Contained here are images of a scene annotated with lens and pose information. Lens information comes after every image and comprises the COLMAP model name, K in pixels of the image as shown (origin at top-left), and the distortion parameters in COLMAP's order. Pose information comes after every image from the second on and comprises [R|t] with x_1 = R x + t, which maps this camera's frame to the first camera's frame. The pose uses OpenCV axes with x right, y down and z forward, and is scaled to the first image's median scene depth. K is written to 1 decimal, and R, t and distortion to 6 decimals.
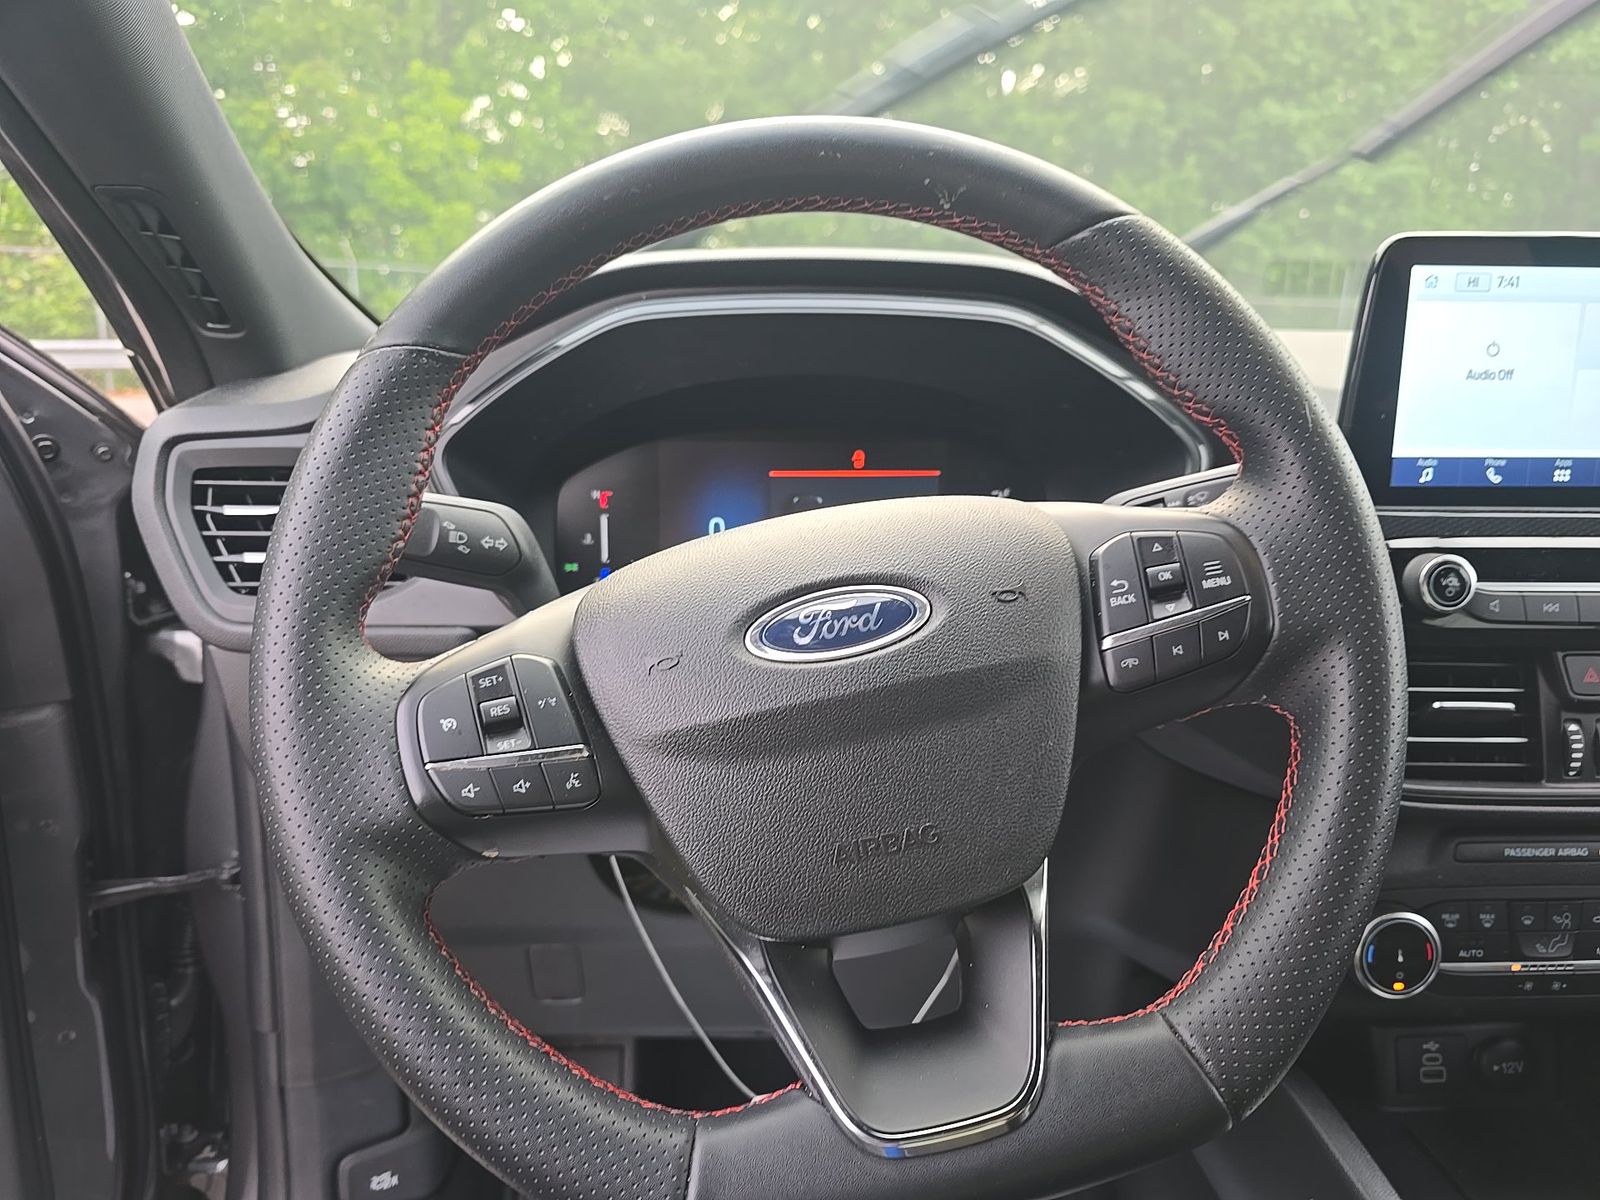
lens RADIAL K [[1057.8, 0, 821.1], [0, 1057.8, 648.3], [0, 0, 1]] dist [0.006271, 0.001327]
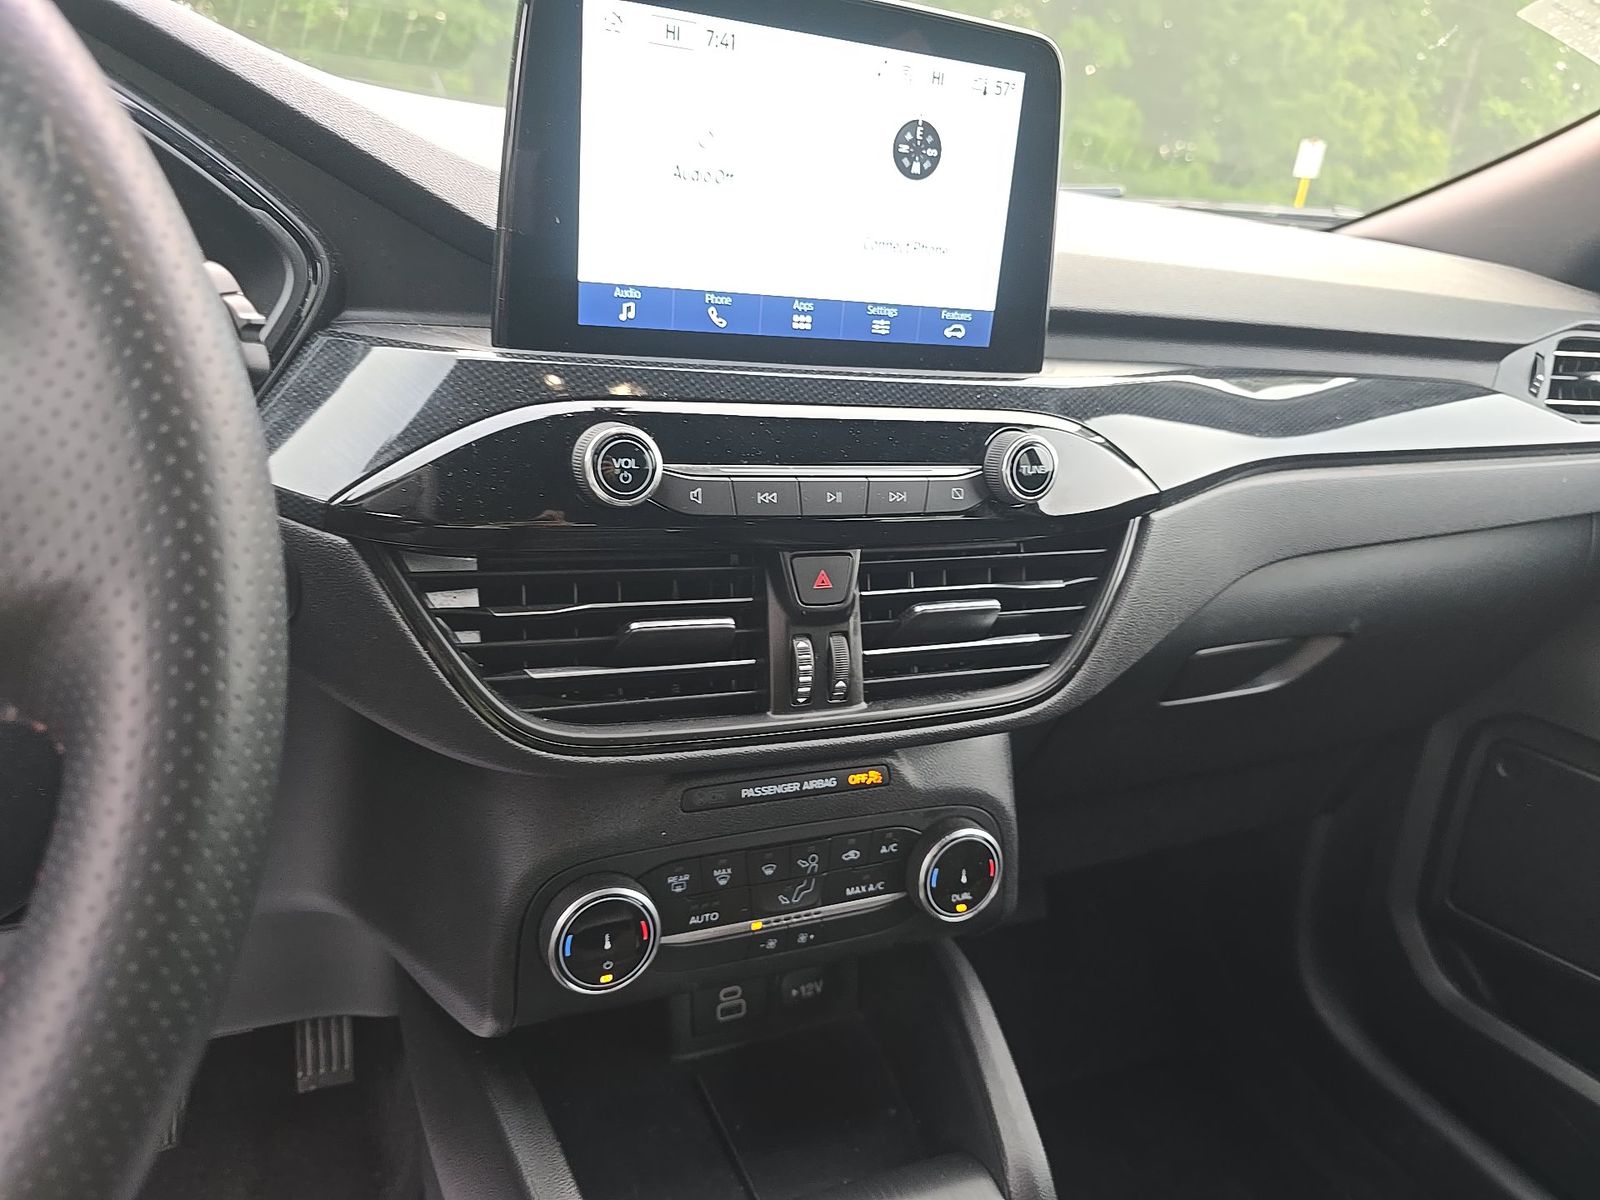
lens RADIAL K [[1069.1, 0, 800.0], [0, 1069.1, 600.0], [0, 0, 1]] dist [0.023653, -0.000925]
pose [[0.928254, -0.039767, 0.369815, 0.397779], [-0.006107, 0.992504, 0.122056, -0.056173], [-0.371897, -0.115557, 0.921053, 0.252686]]
